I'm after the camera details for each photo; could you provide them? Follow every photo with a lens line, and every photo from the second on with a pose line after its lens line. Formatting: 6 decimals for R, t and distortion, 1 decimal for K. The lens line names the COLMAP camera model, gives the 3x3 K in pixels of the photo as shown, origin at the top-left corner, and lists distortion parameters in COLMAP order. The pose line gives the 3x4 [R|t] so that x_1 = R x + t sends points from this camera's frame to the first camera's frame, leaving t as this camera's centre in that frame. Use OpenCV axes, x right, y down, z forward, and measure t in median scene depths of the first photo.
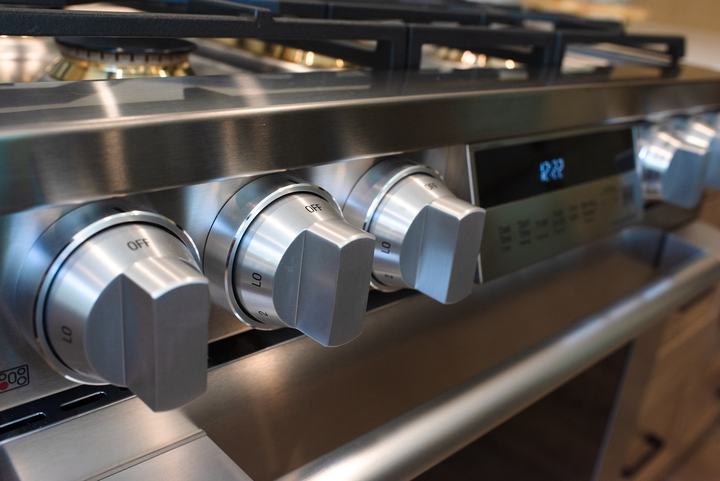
lens RADIAL K [[725.9, 0, 367.5], [0, 725.9, 240.0], [0, 0, 1]] dist [-0.079716, 0.031661]
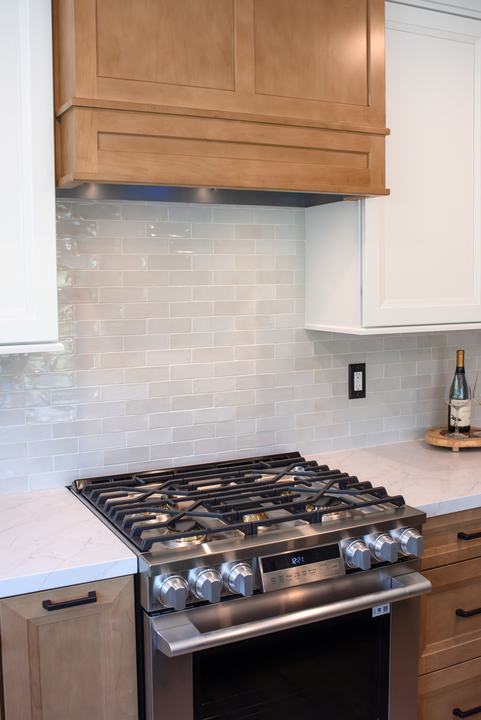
lens RADIAL K [[763.3, 0, 240.8], [0, 763.3, 338.0], [0, 0, 1]] dist [-0.071397, 0.007507]
pose [[0.937543, -0.113653, -0.328780, 2.138041], [0.003680, 0.948312, -0.317320, 0.074317], [0.347850, 0.296291, 0.889501, -4.302194]]
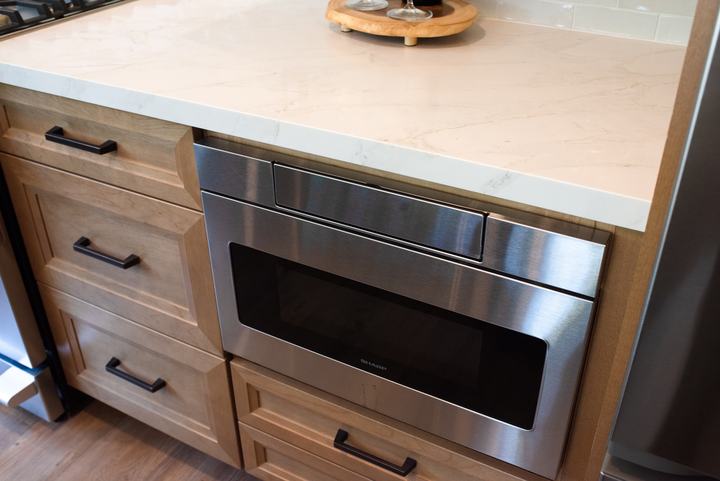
lens RADIAL K [[704.9, 0, 360.0], [0, 704.9, 240.5], [0, 0, 1]] dist [-0.069319, 0.009513]
pose [[0.259359, 0.392040, -0.882631, 5.772663], [-0.322011, 0.896712, 0.303672, -1.617096], [0.910517, 0.205457, 0.358811, 3.454345]]
